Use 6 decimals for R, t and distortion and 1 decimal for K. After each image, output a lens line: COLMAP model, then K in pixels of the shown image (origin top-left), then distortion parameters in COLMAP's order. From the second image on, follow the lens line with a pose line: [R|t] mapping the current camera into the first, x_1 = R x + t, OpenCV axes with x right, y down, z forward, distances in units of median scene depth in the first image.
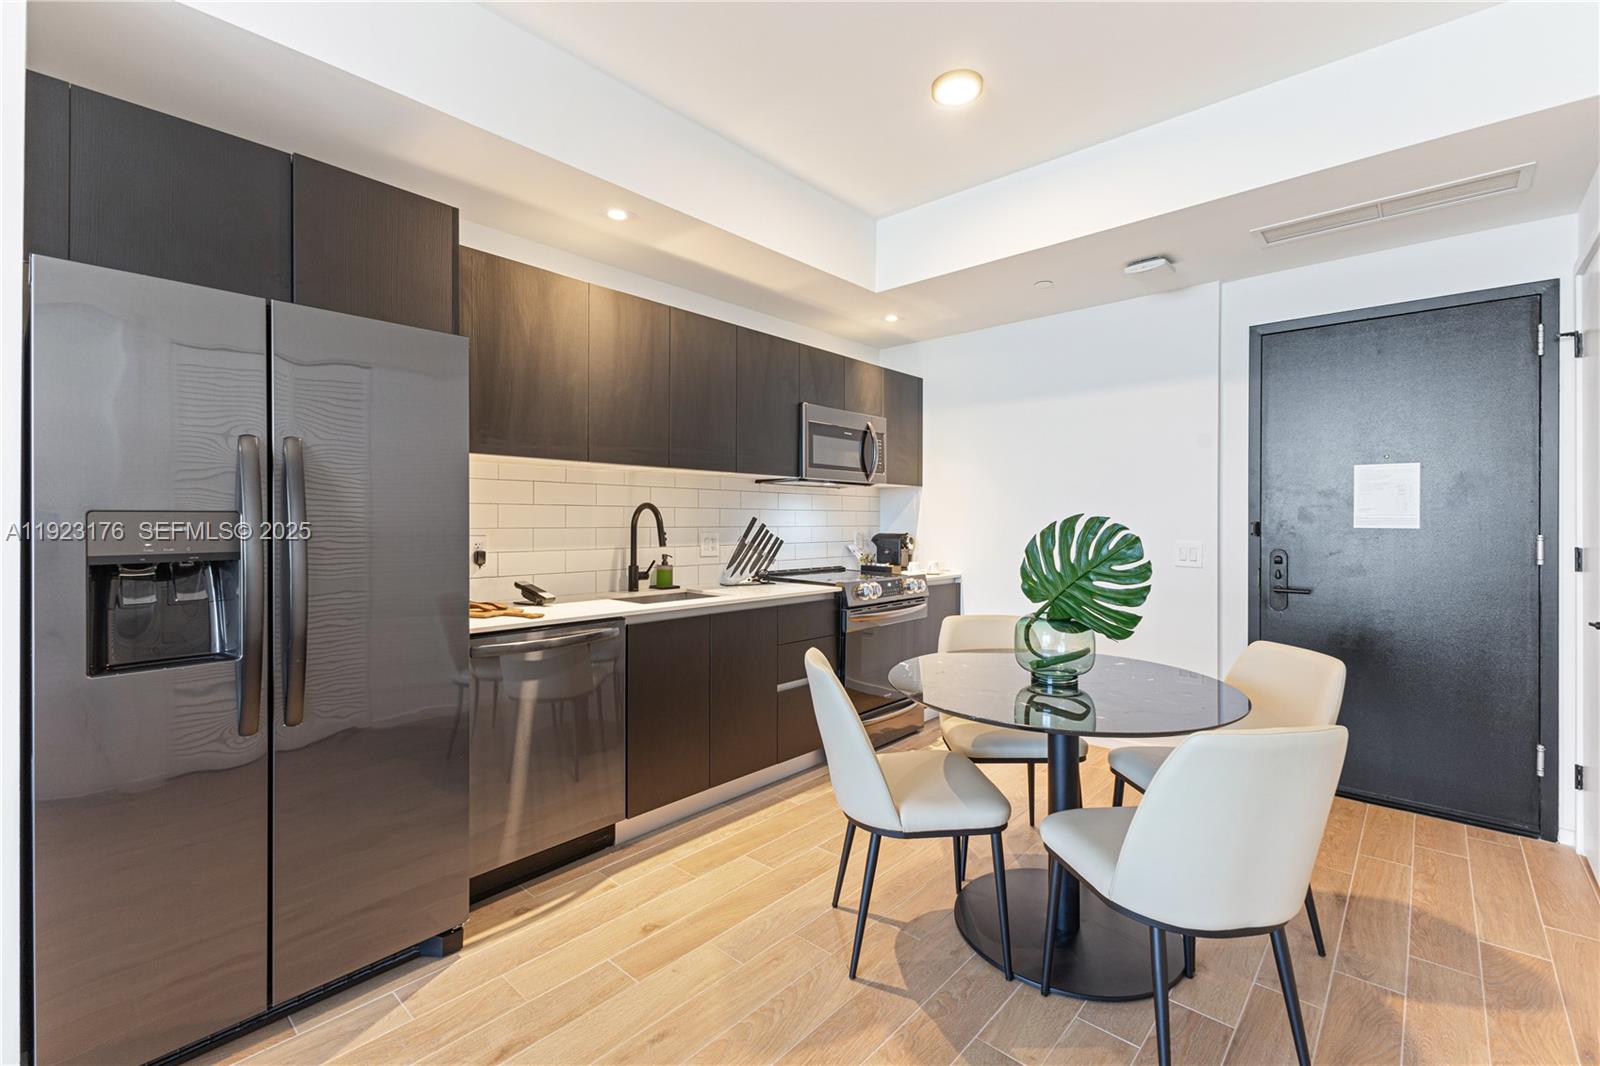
lens RADIAL K [[691.0, 0, 800.2], [0, 691.0, 525.4], [0, 0, 1]] dist [0.001622, -0.000067]
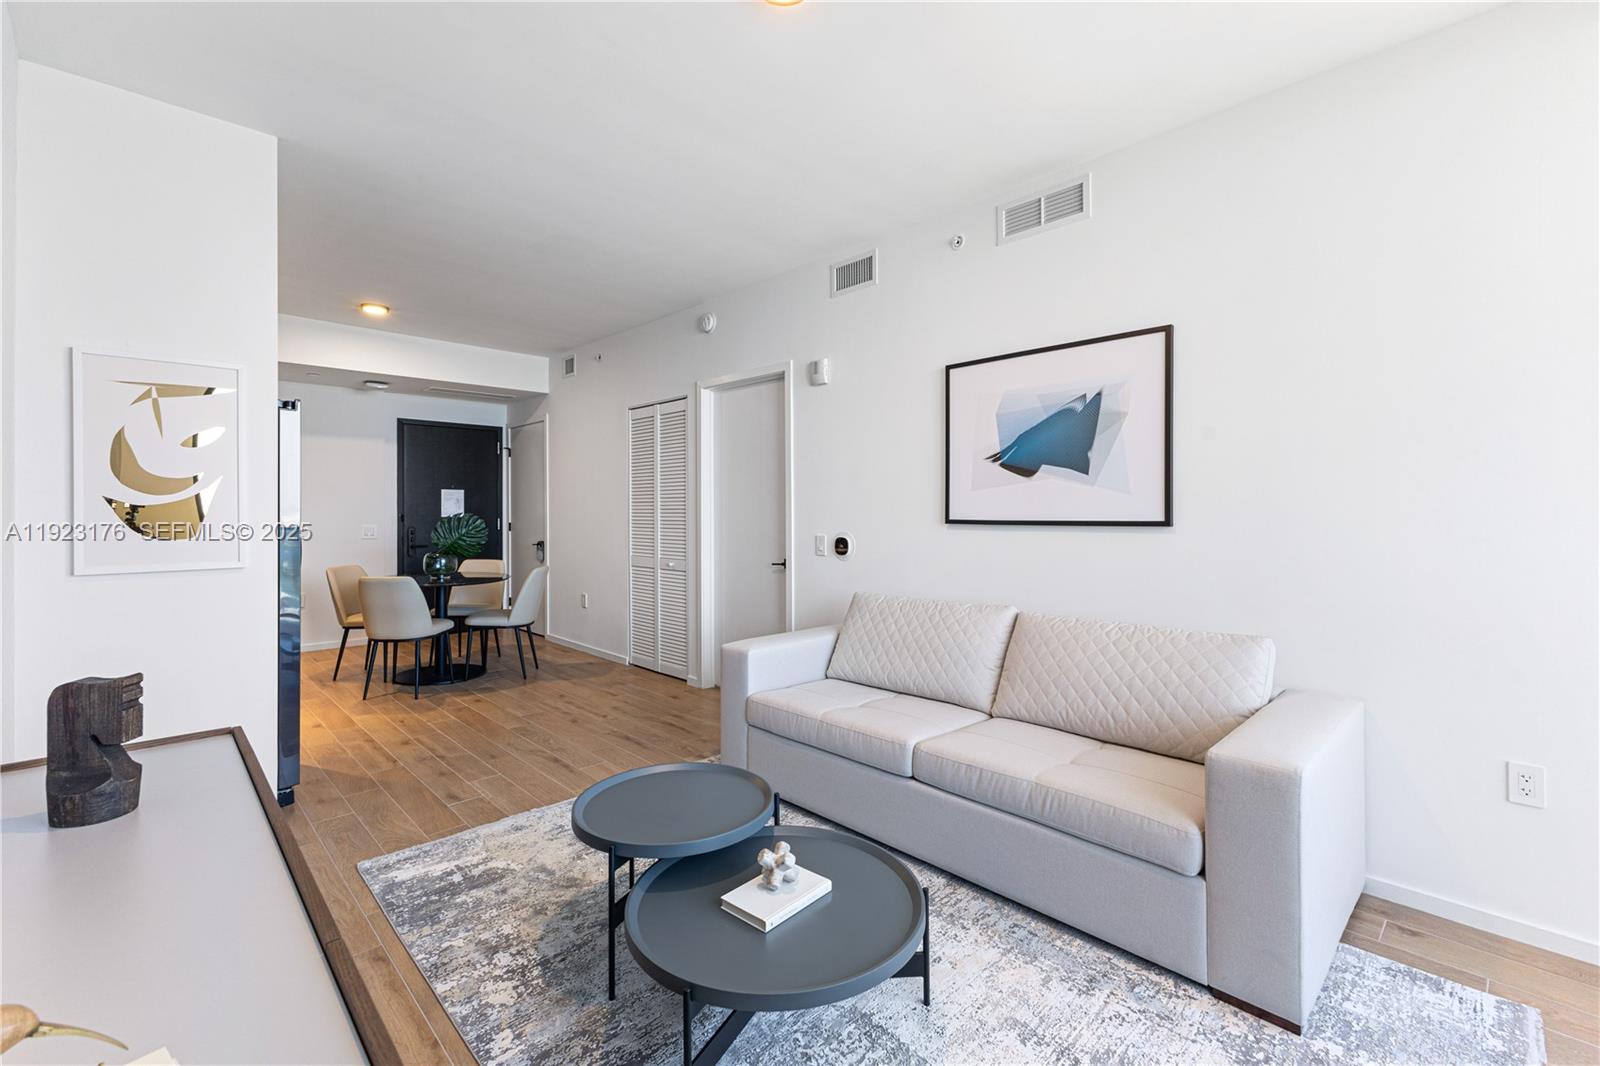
lens RADIAL K [[695.3, 0, 794.0], [0, 695.3, 508.6], [0, 0, 1]] dist [-0.000393, -0.000069]
pose [[0.064753, -0.000529, 0.997901, -1.424880], [0.009121, 0.999958, -0.000061, -0.012478], [-0.997860, 0.009106, 0.064756, -0.315677]]
